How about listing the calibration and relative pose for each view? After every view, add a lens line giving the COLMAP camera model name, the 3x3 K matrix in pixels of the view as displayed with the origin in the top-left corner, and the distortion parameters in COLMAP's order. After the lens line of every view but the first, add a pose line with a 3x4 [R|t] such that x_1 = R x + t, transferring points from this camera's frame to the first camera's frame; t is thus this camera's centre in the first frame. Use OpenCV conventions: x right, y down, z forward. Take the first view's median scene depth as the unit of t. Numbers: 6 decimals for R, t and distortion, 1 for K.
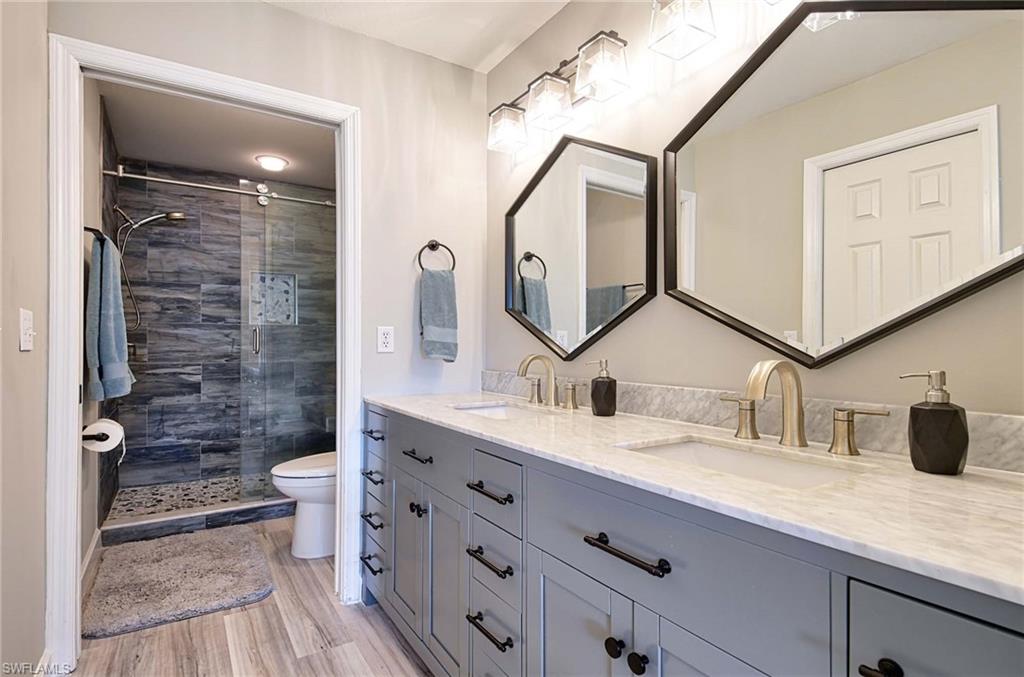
lens RADIAL K [[475.8, 0, 444.3], [0, 475.8, 345.2], [0, 0, 1]] dist [0.028354, -0.038816]
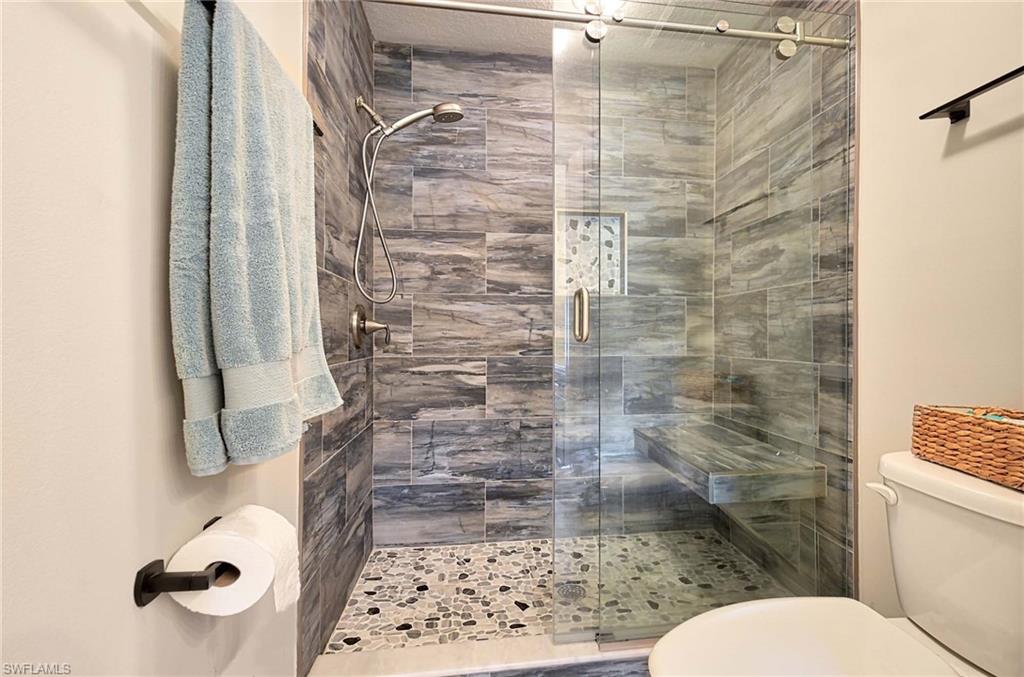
lens RADIAL K [[441.0, 0, 515.8], [0, 441.0, 327.2], [0, 0, 1]] dist [-0.023514, -0.000185]
pose [[0.914883, -0.008255, -0.403634, -0.236865], [-0.000408, 0.999772, -0.021371, 0.010339], [0.403718, 0.019716, 0.914671, 0.482044]]
